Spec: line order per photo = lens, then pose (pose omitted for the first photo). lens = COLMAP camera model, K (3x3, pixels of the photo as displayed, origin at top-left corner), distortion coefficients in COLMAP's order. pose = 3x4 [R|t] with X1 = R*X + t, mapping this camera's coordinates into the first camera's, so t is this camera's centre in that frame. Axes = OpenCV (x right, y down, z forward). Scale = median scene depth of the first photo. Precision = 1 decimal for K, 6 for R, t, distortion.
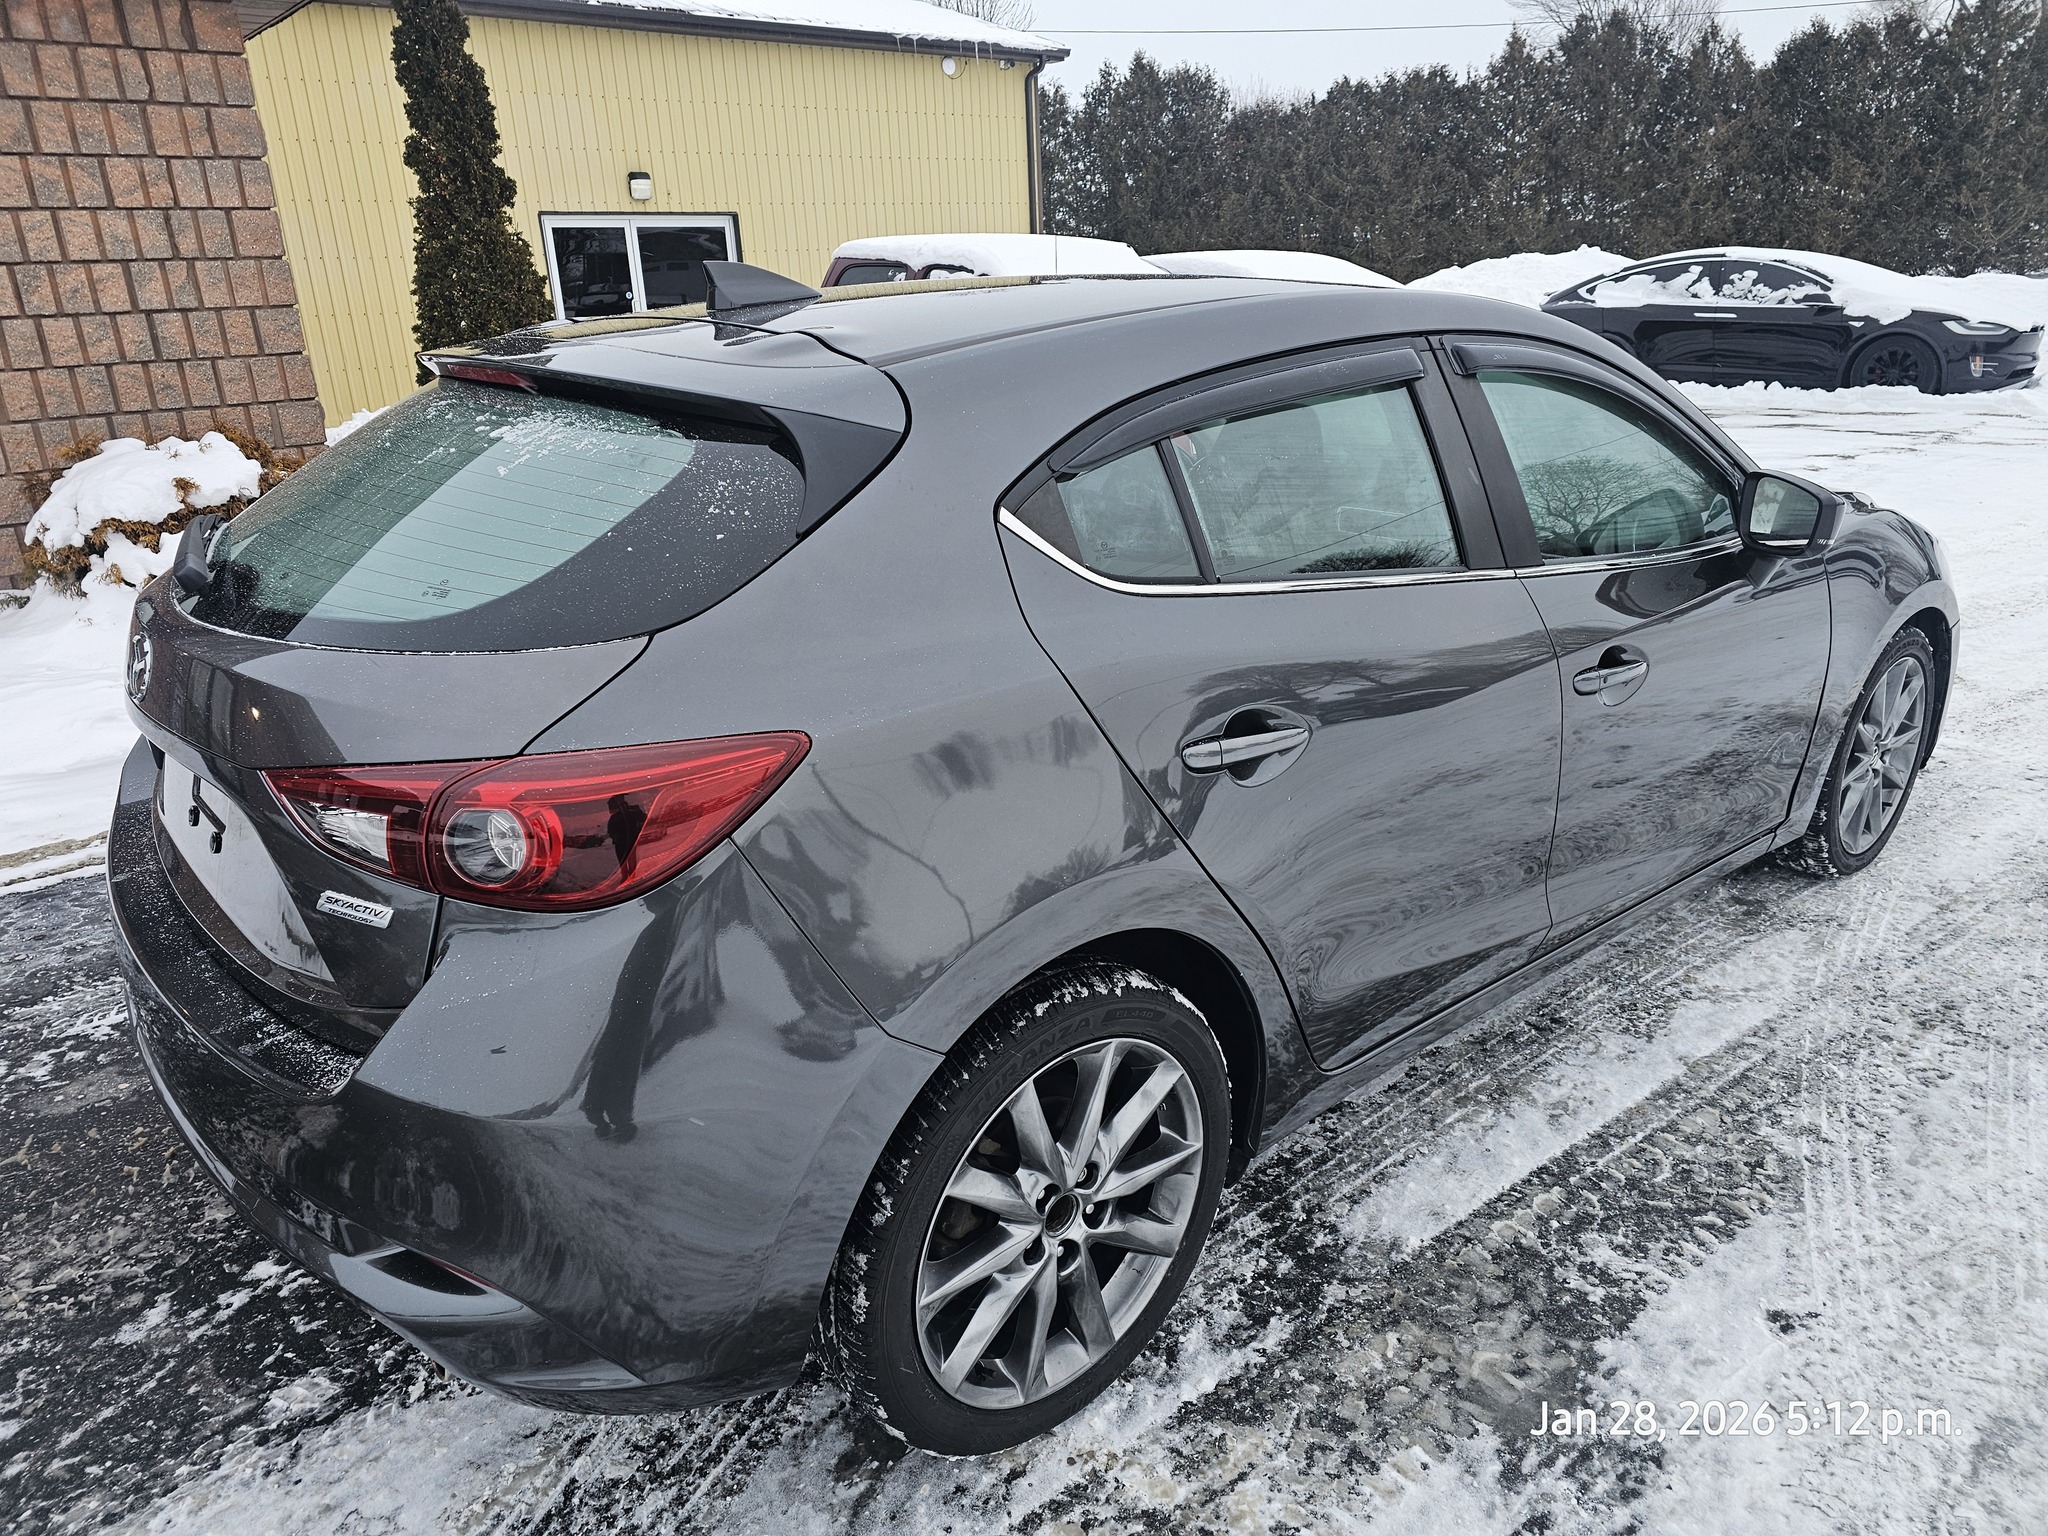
lens RADIAL K [[1341.3, 0, 1024.0], [0, 1341.3, 768.0], [0, 0, 1]] dist [0.028063, -0.017657]
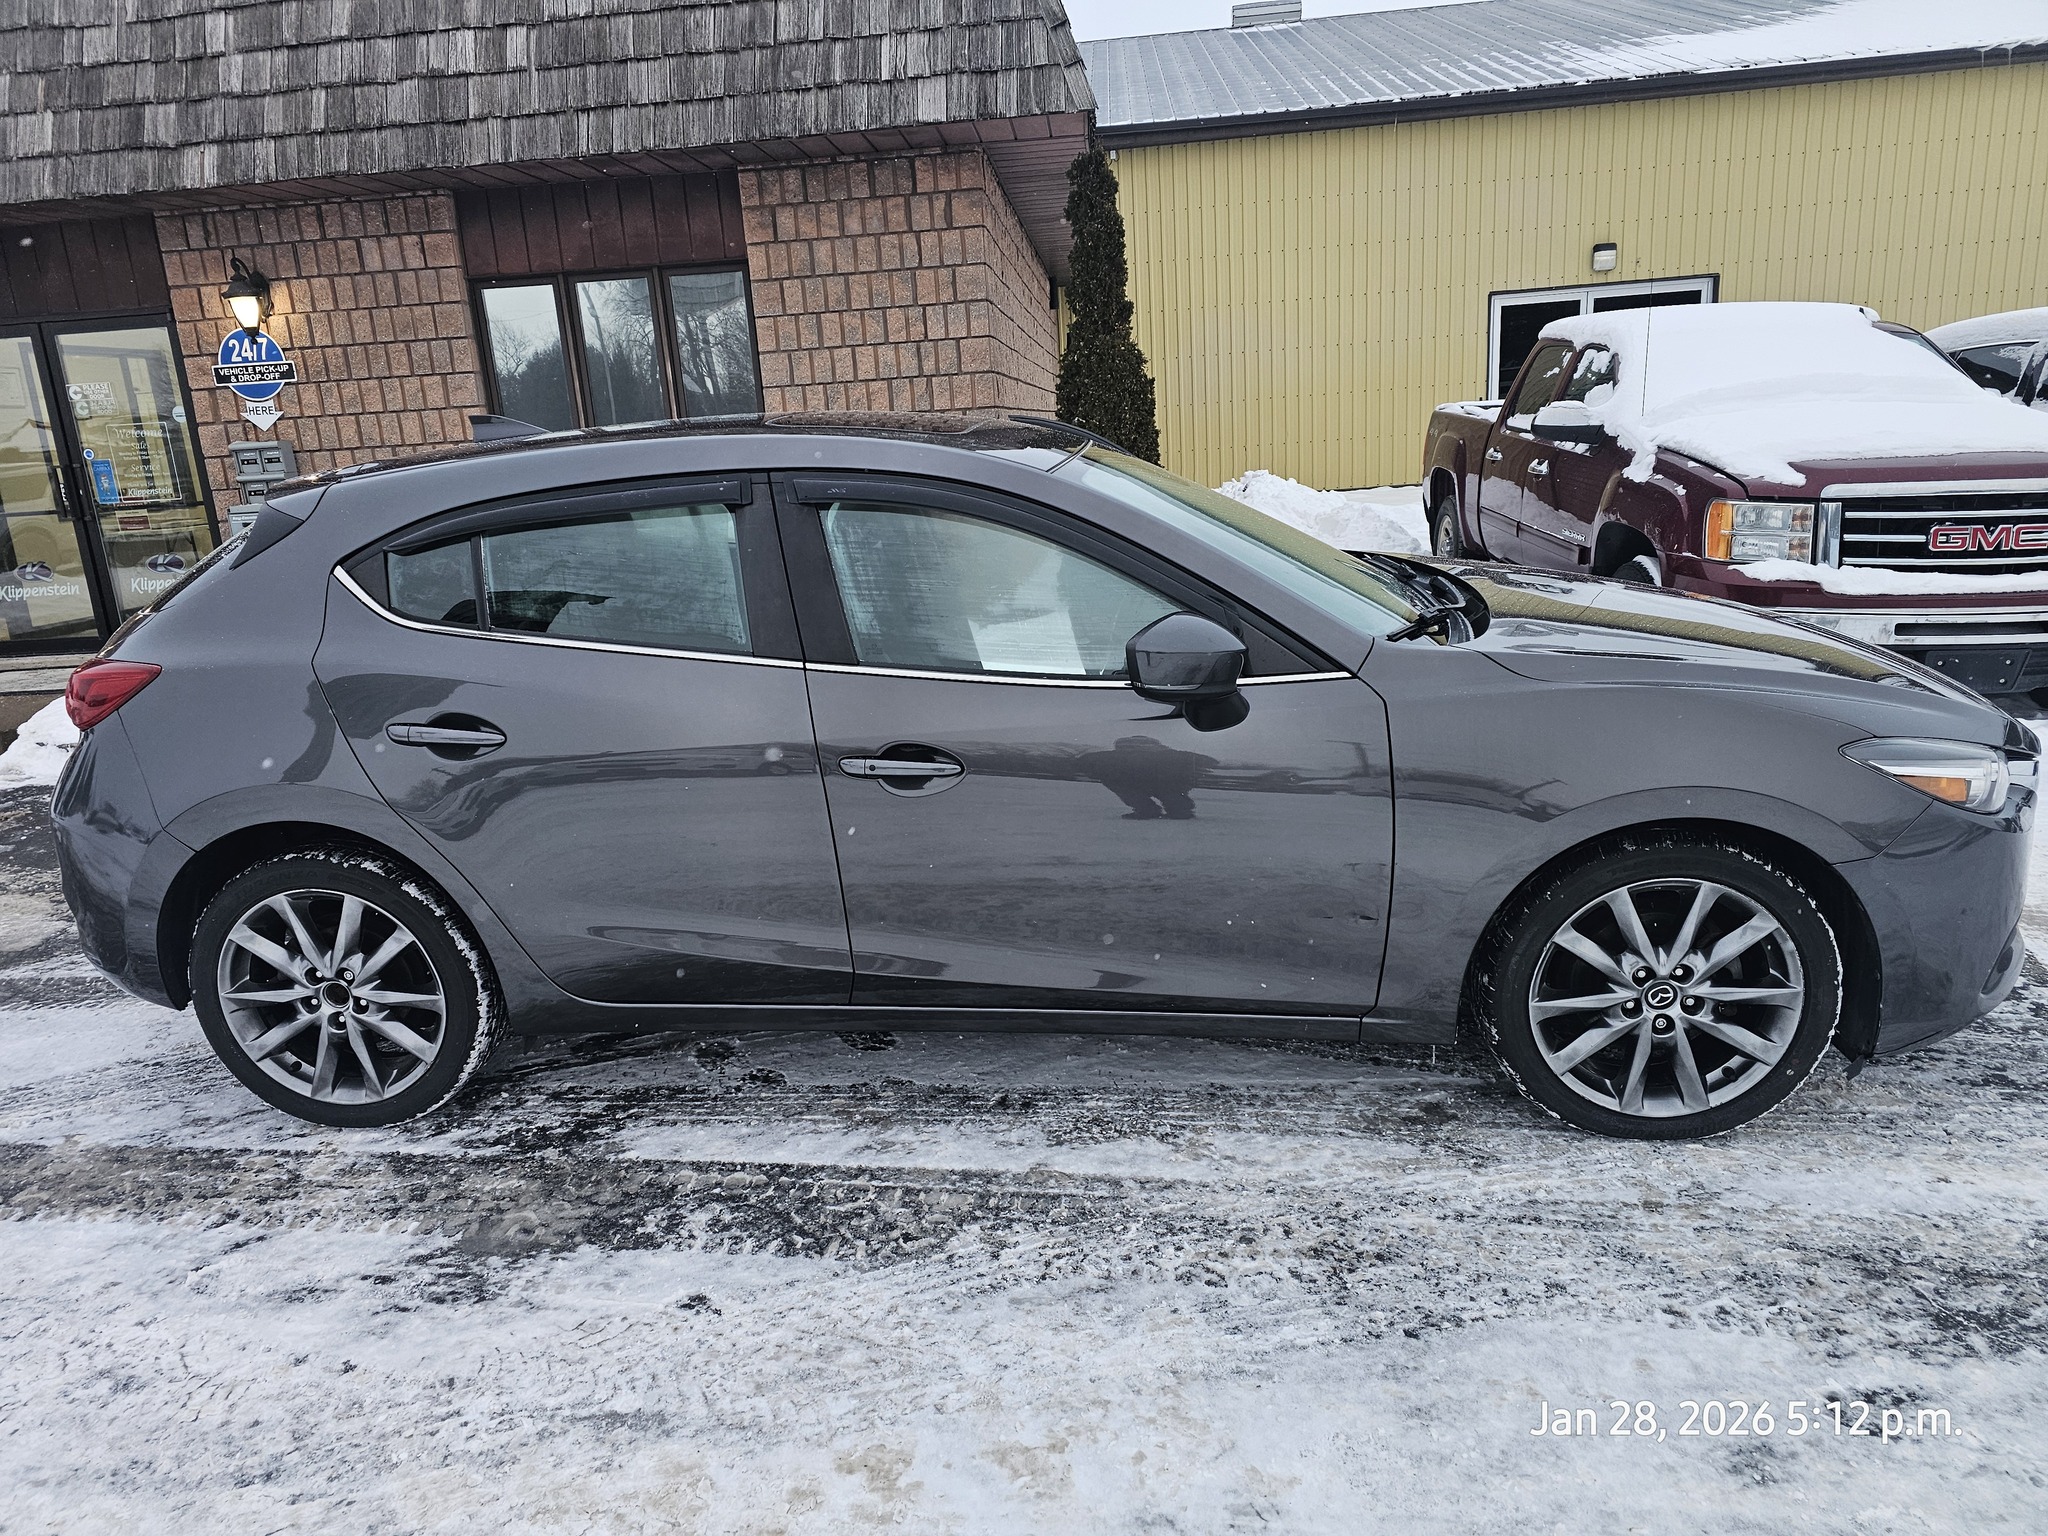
lens RADIAL K [[1365.3, 0, 1024.0], [0, 1365.3, 768.0], [0, 0, 1]] dist [0.063578, -0.046604]
pose [[0.703033, 0.173254, -0.689730, 0.544988], [-0.206839, 0.977757, 0.034775, -0.053572], [0.680413, 0.118215, 0.723231, 0.096963]]
